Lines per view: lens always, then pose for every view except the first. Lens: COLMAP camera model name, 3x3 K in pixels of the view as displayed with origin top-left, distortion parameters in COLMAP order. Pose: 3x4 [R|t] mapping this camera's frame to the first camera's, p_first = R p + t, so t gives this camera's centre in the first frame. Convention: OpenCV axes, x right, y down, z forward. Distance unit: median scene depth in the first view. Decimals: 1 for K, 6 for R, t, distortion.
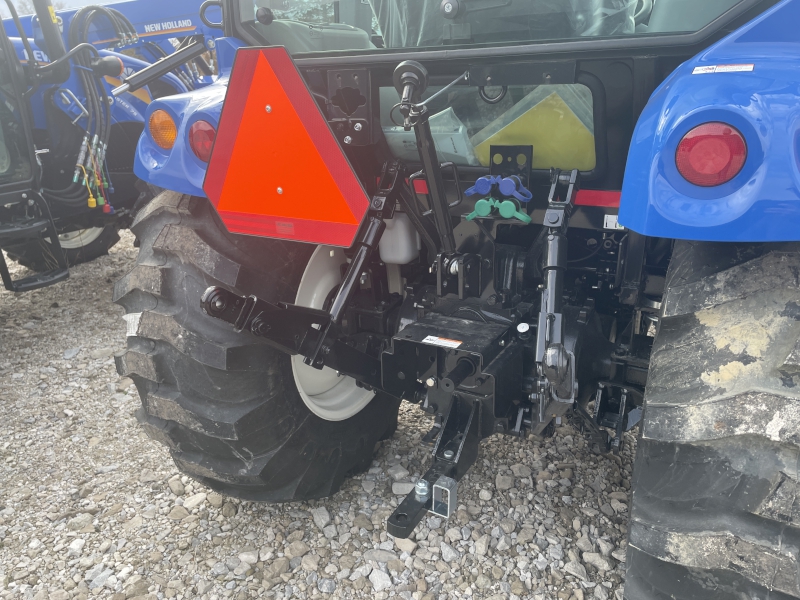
lens RADIAL K [[618.5, 0, 400.0], [0, 618.5, 300.0], [0, 0, 1]] dist [0.095007, -0.132919]
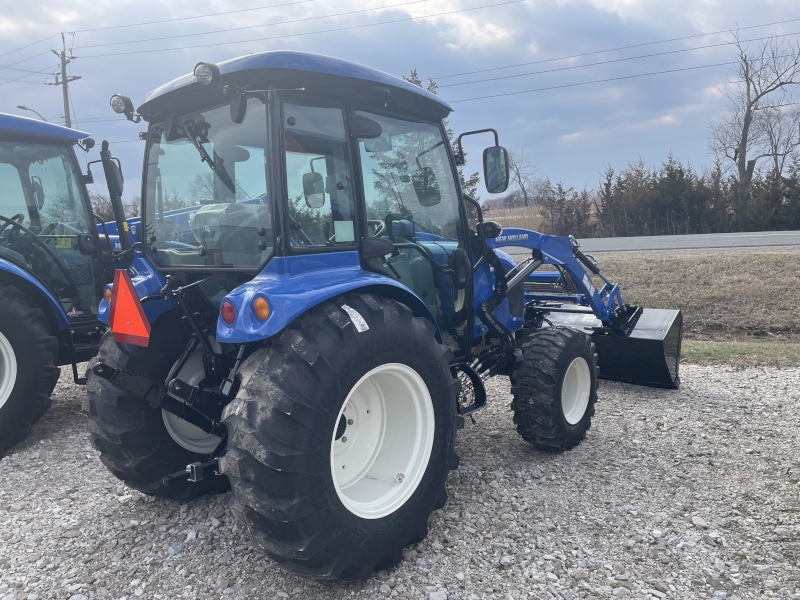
lens RADIAL K [[618.5, 0, 400.0], [0, 618.5, 300.0], [0, 0, 1]] dist [0.095007, -0.132919]
pose [[0.979515, 0.015444, -0.200780, 0.920767], [-0.061043, 0.972914, -0.222964, 0.149334], [0.191898, 0.230653, 0.953926, -0.788946]]
